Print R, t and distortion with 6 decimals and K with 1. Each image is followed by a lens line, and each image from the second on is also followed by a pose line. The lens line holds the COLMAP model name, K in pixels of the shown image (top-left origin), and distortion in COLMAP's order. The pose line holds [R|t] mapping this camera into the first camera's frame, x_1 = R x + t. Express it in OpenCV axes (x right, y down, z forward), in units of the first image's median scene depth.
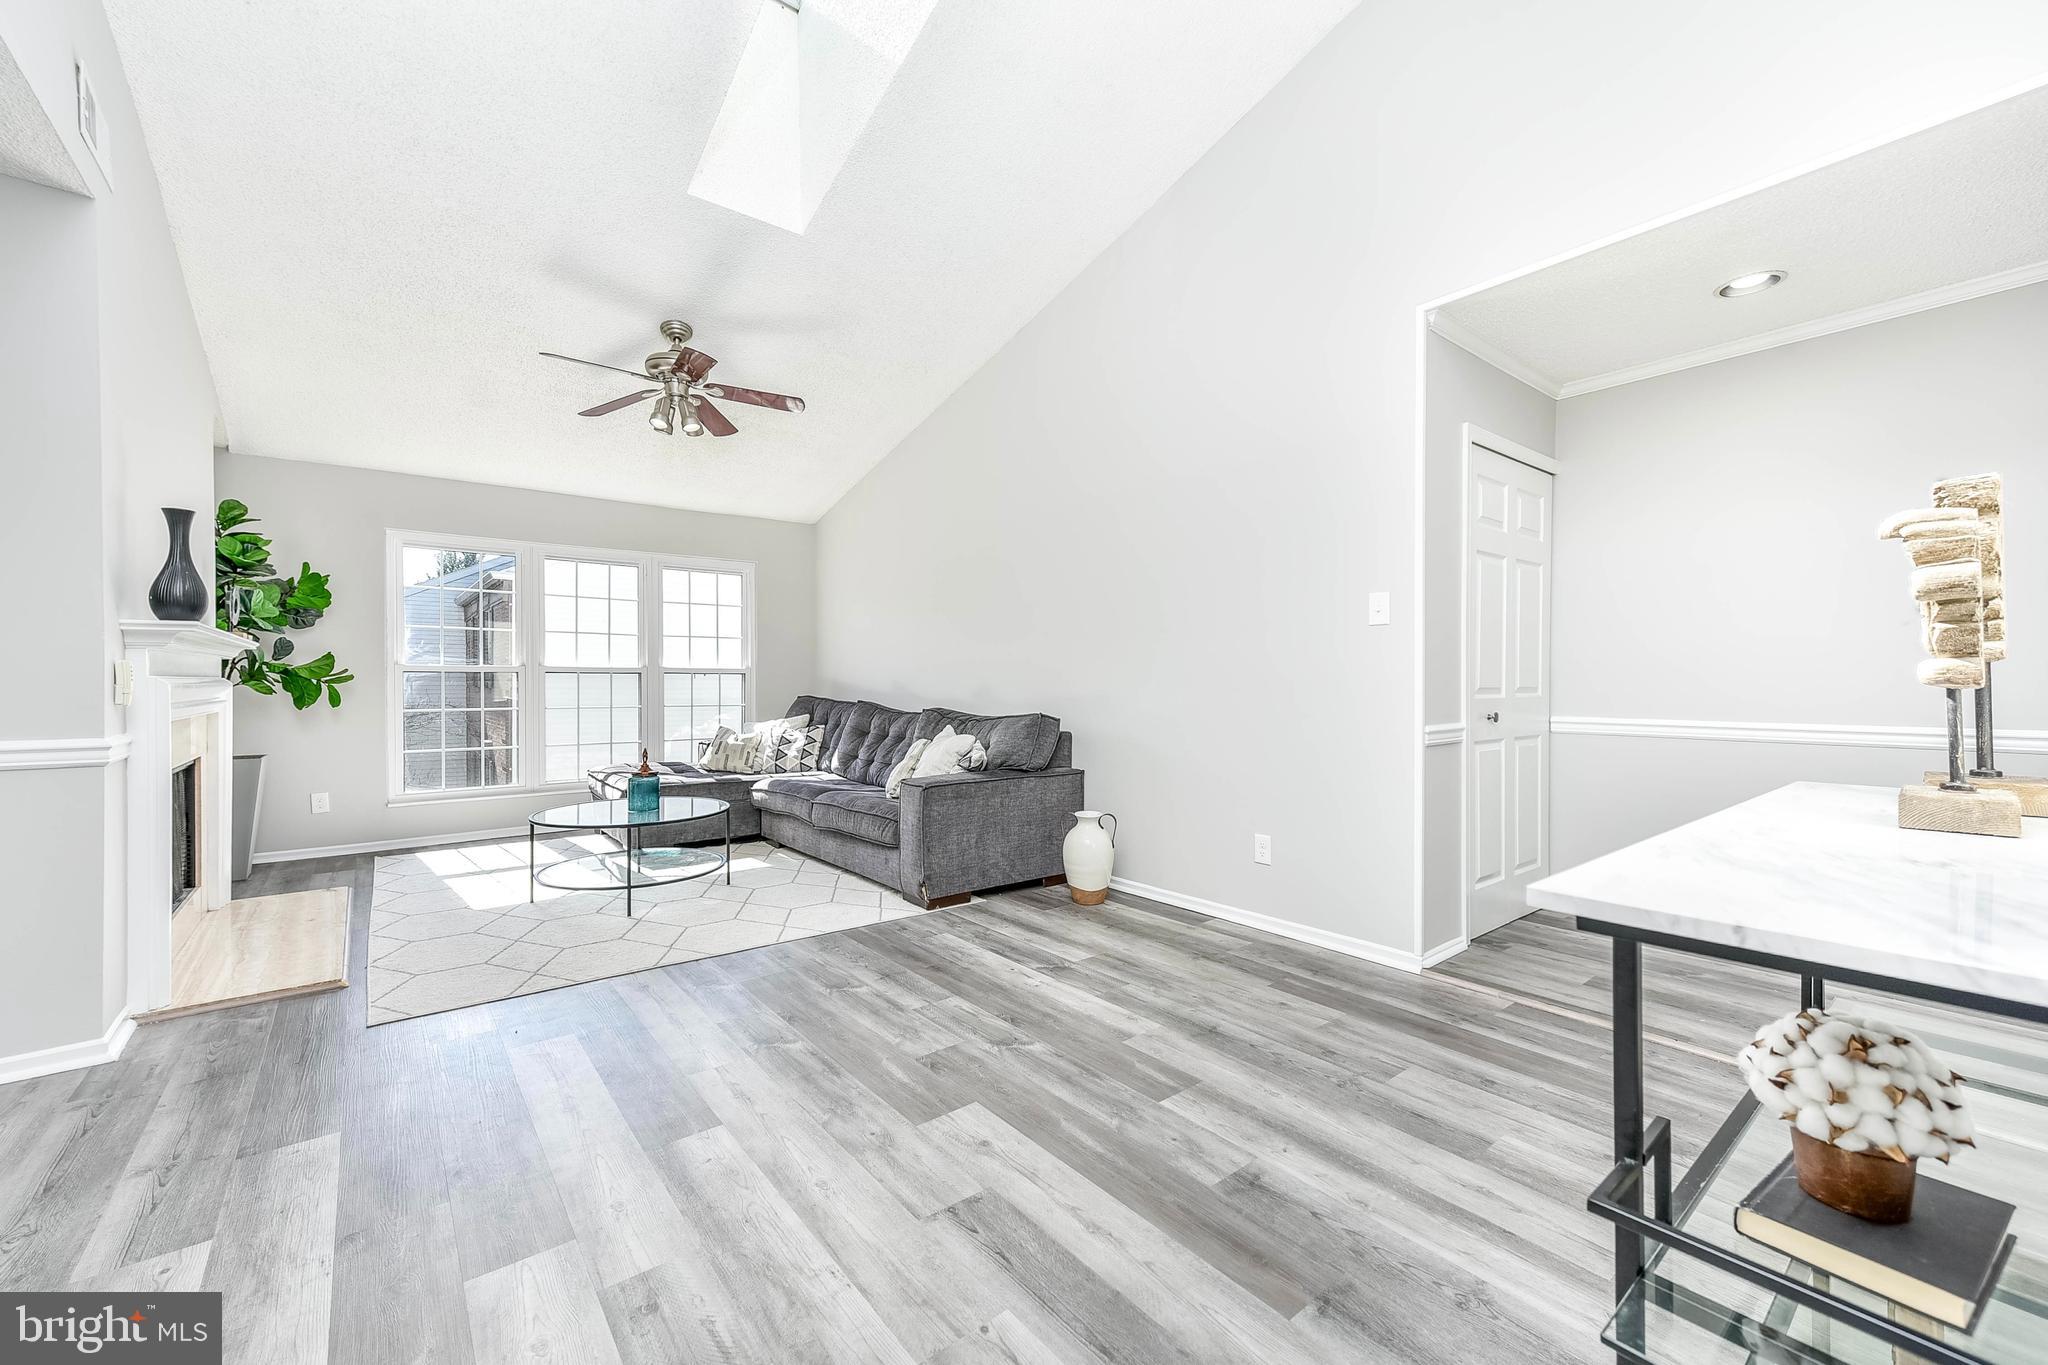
lens RADIAL K [[819.5, 0, 1029.2], [0, 819.5, 690.1], [0, 0, 1]] dist [0.014384, -0.000050]
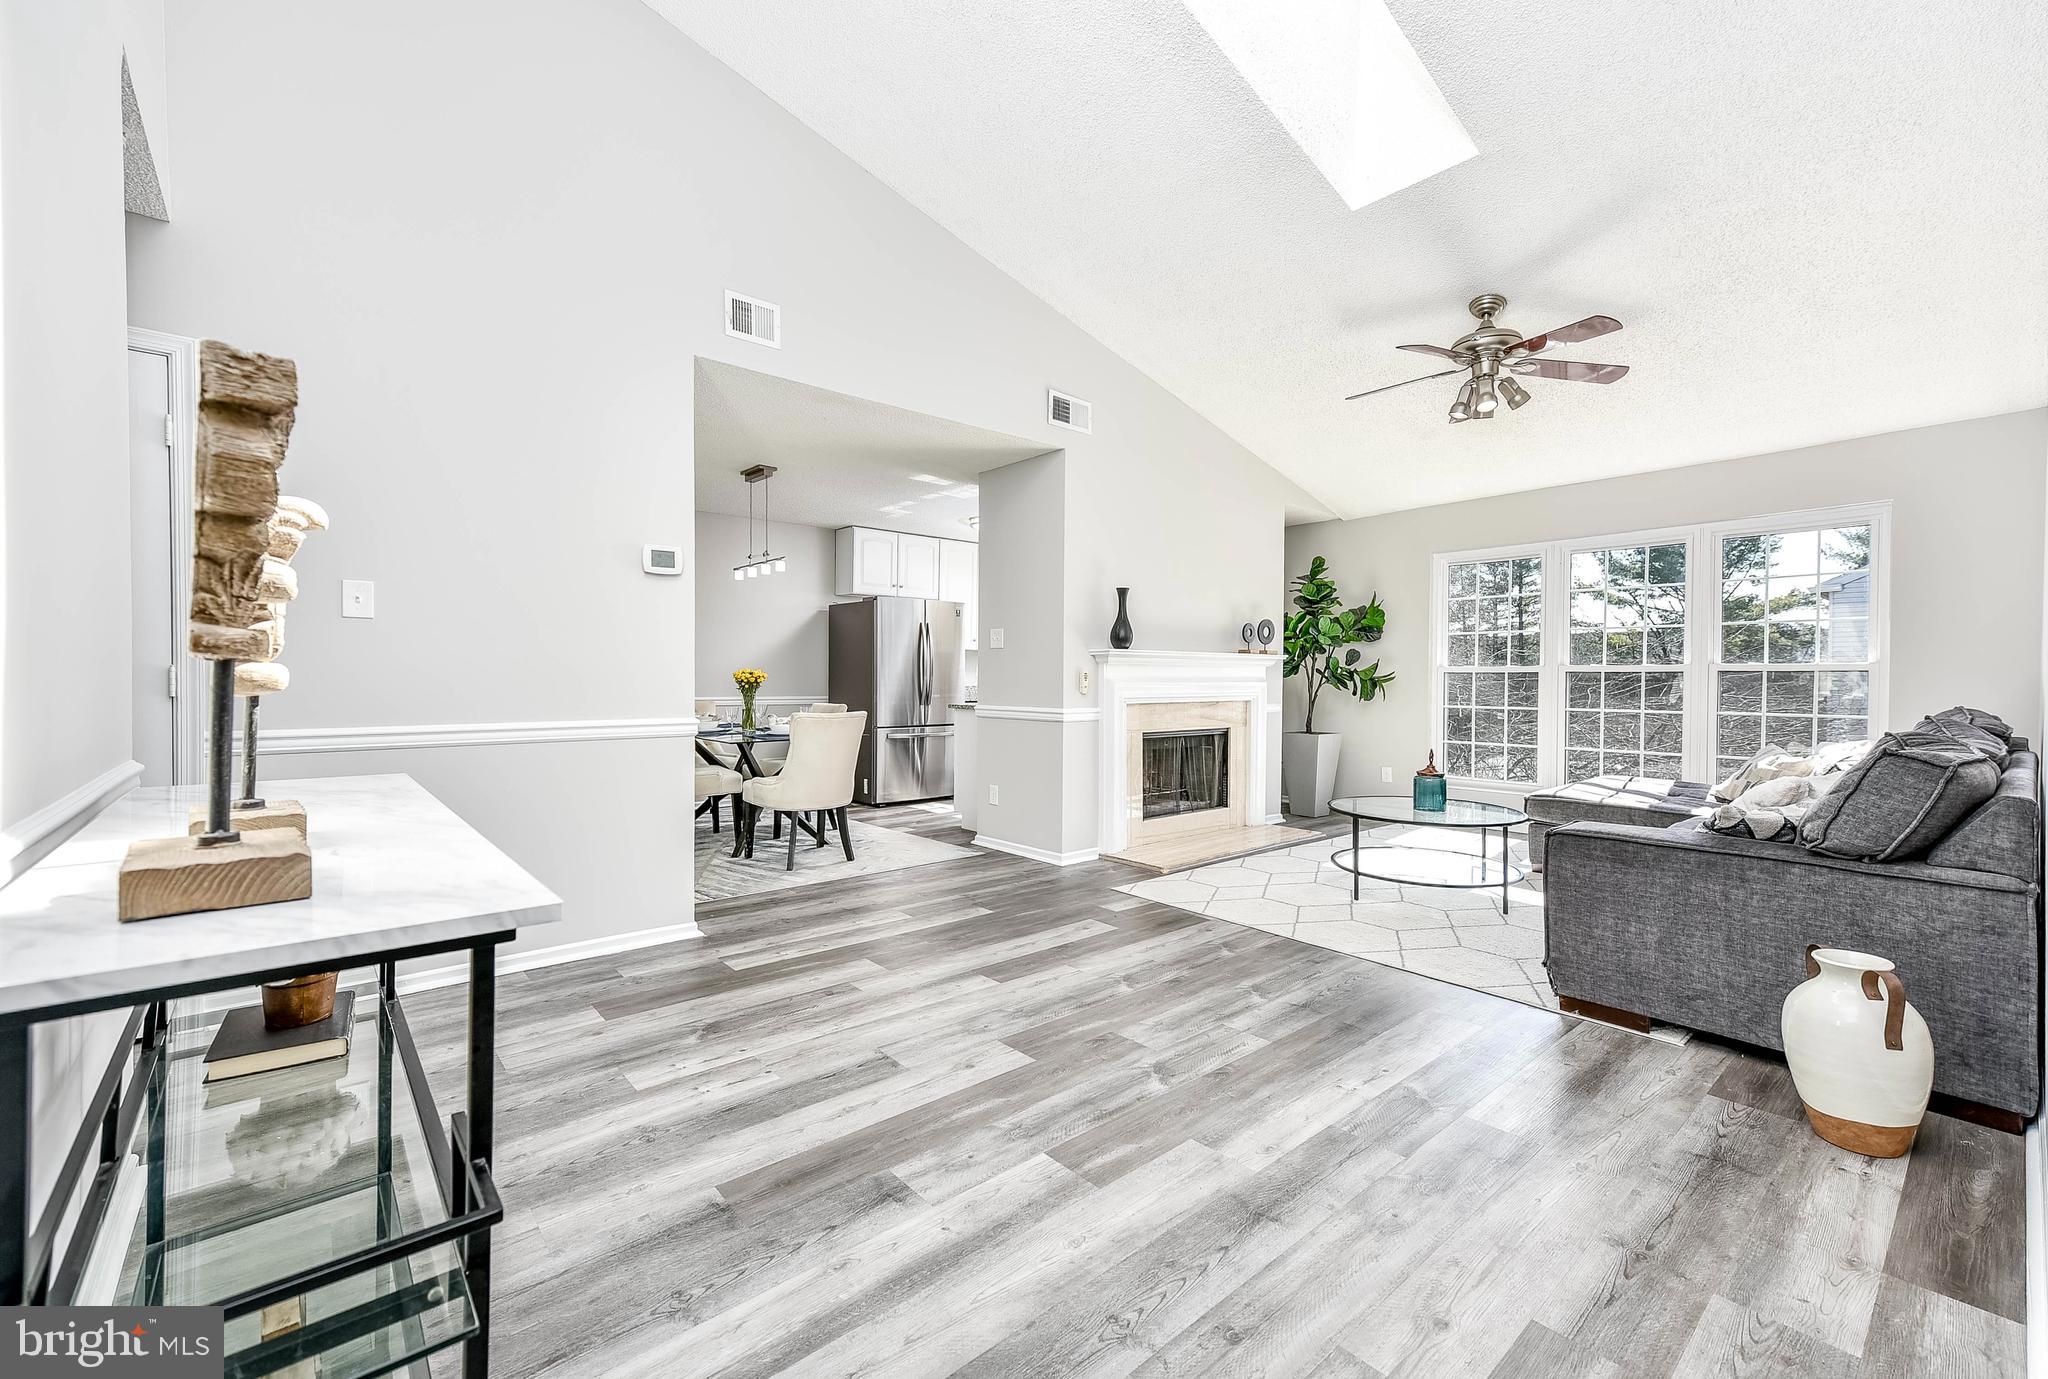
lens RADIAL K [[832.7, 0, 1015.3], [0, 832.7, 686.6], [0, 0, 1]] dist [0.016026, -0.000455]
pose [[0.025712, 0.008571, -0.999633, 0.579657], [-0.012901, 0.999883, 0.008241, -0.007292], [0.999586, 0.012685, 0.025820, 0.512016]]
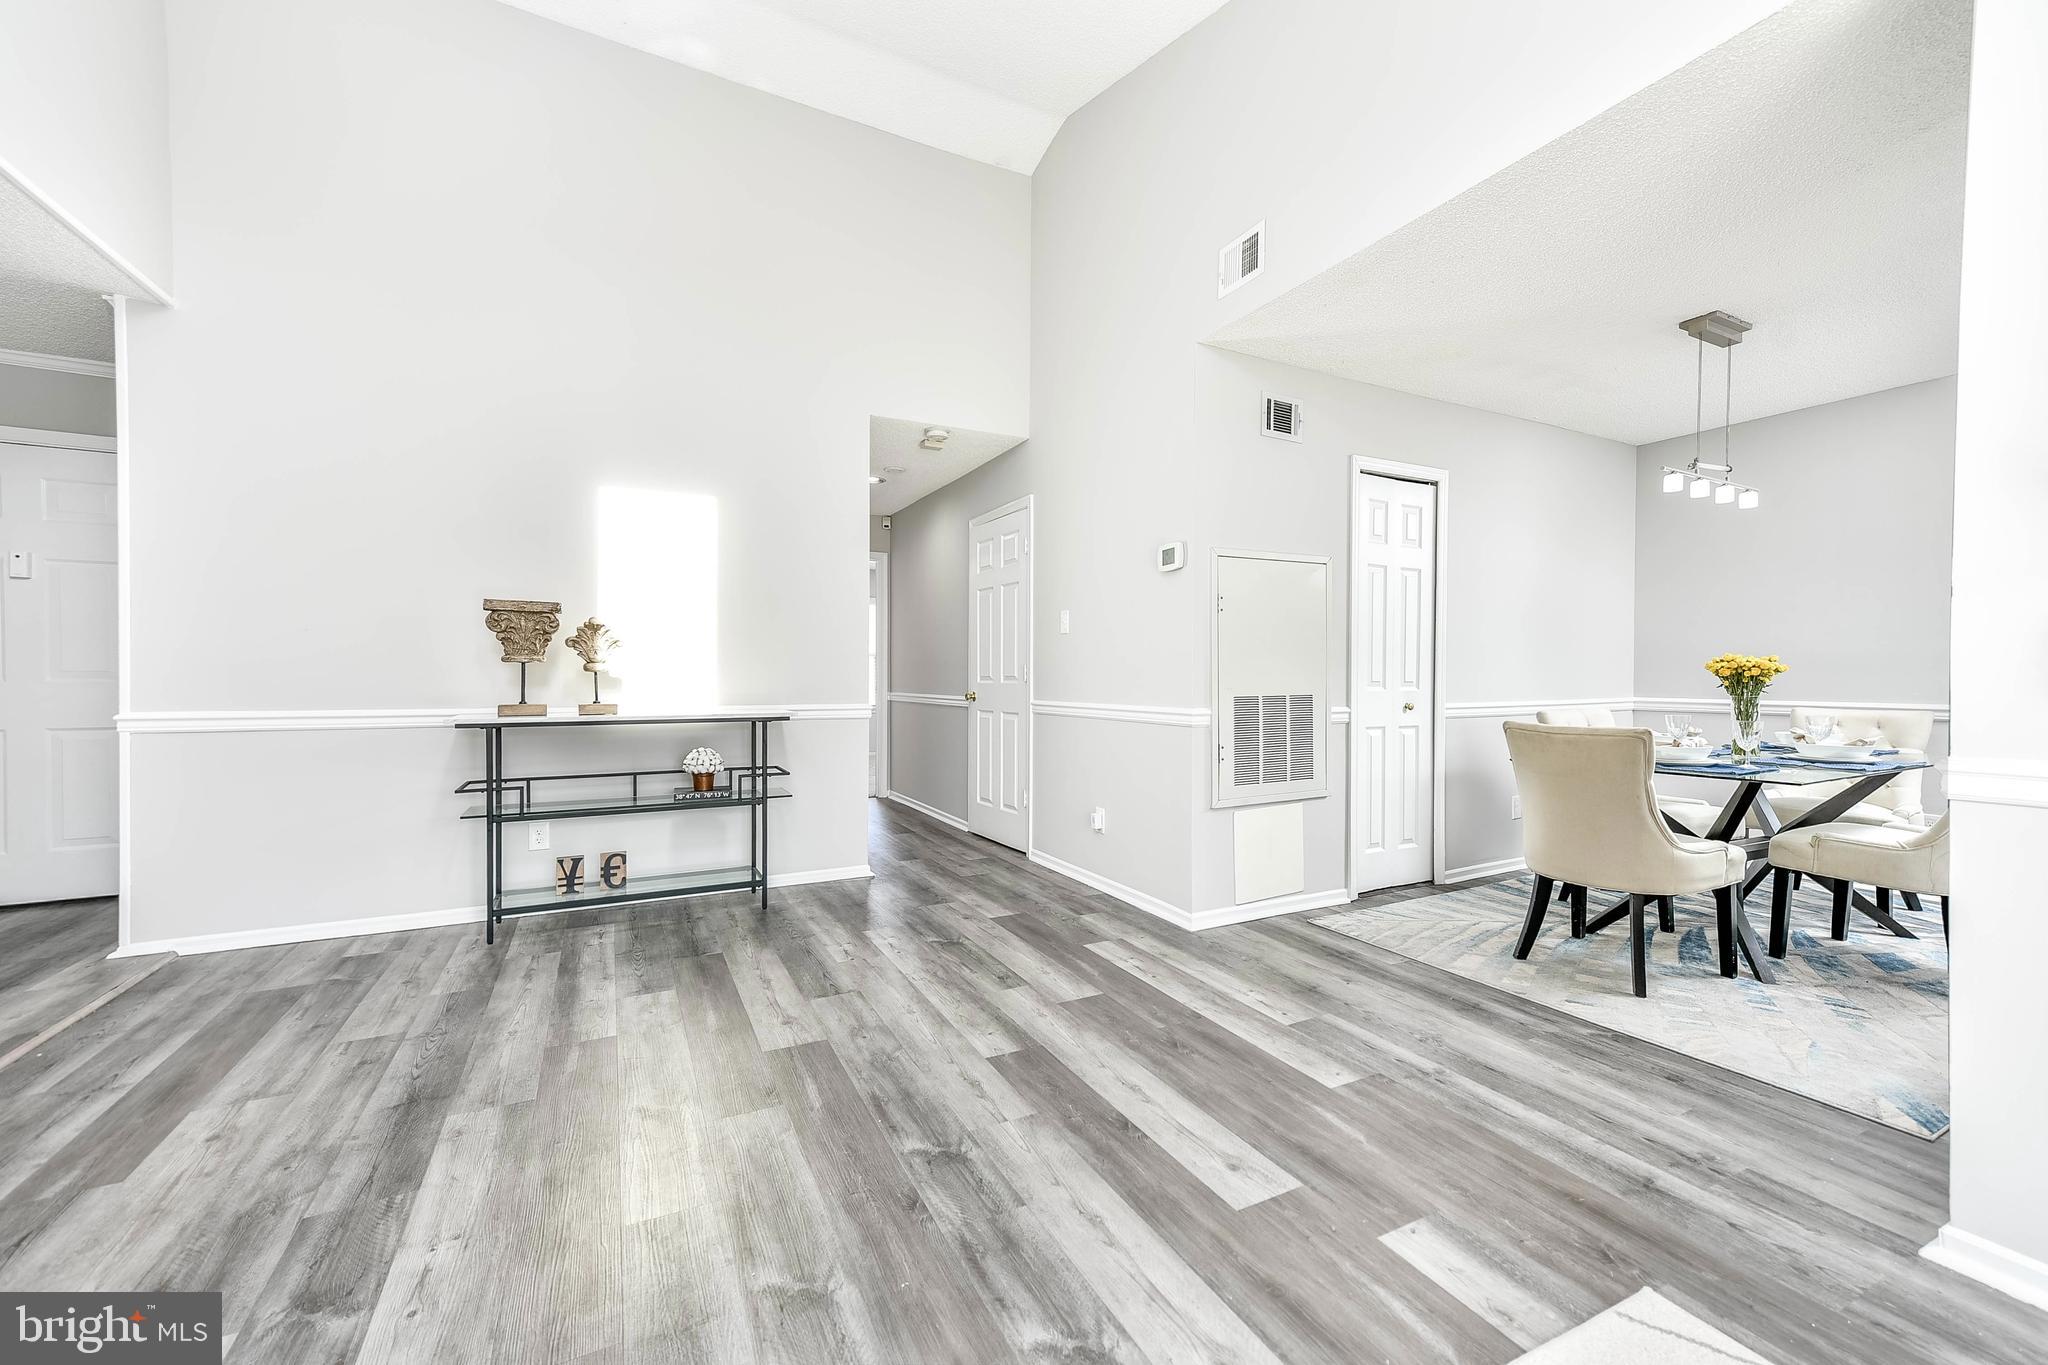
lens RADIAL K [[819.5, 0, 1030.4], [0, 819.5, 686.8], [0, 0, 1]] dist [0.014384, -0.000050]
pose [[-0.979695, -0.004676, 0.200438, -0.342172], [-0.001002, 0.999830, 0.018428, -0.000603], [-0.200490, 0.017853, -0.979533, 1.085862]]
